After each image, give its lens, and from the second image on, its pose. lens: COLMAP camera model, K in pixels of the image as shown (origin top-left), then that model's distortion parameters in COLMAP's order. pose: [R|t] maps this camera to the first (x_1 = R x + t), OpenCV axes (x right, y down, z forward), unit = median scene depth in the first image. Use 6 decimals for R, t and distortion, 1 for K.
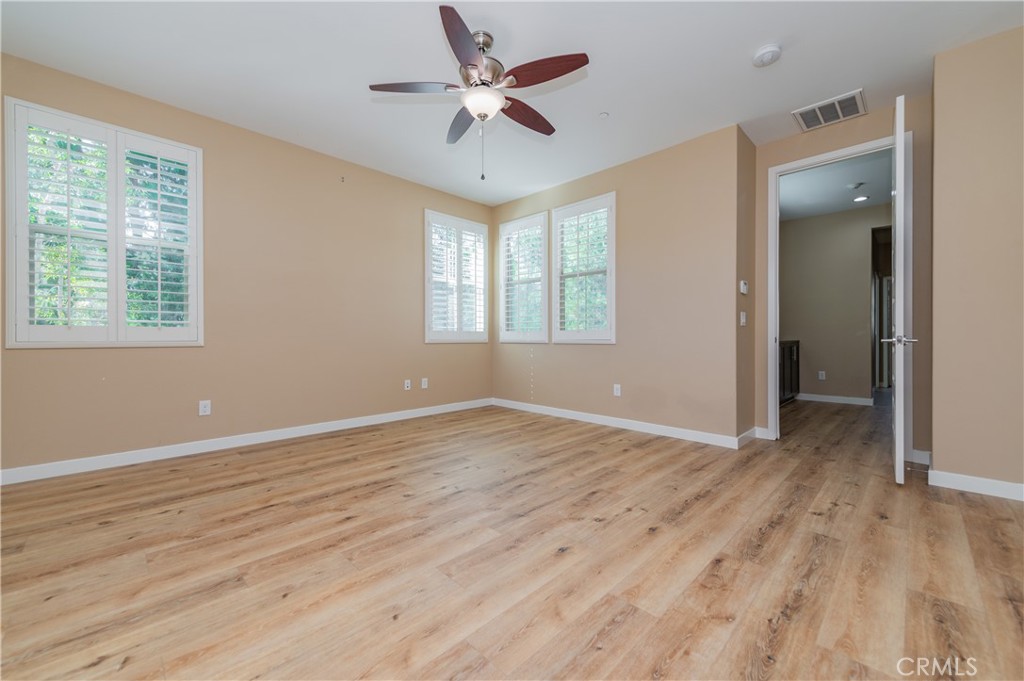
lens RADIAL K [[405.1, 0, 512.0], [0, 405.1, 333.1], [0, 0, 1]] dist [0.016566, -0.004410]
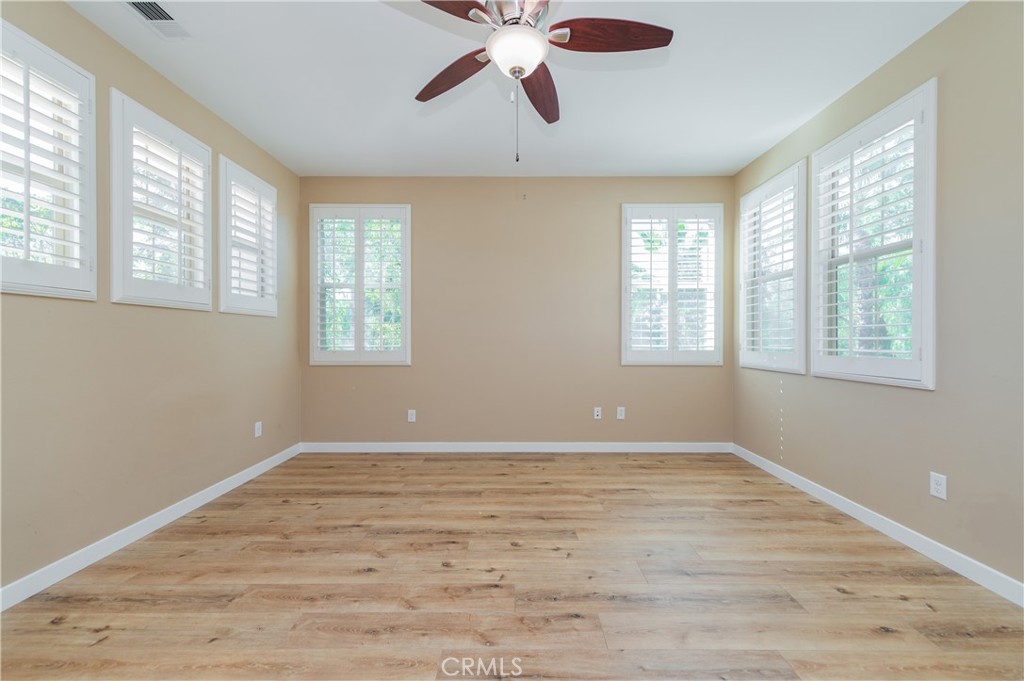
lens RADIAL K [[401.2, 0, 510.8], [0, 401.2, 339.3], [0, 0, 1]] dist [0.016432, -0.004937]
pose [[0.697151, 0.001679, -0.716922, 0.334953], [0.008391, 0.999910, 0.010501, -0.060097], [0.716875, -0.013337, 0.697074, 0.392088]]
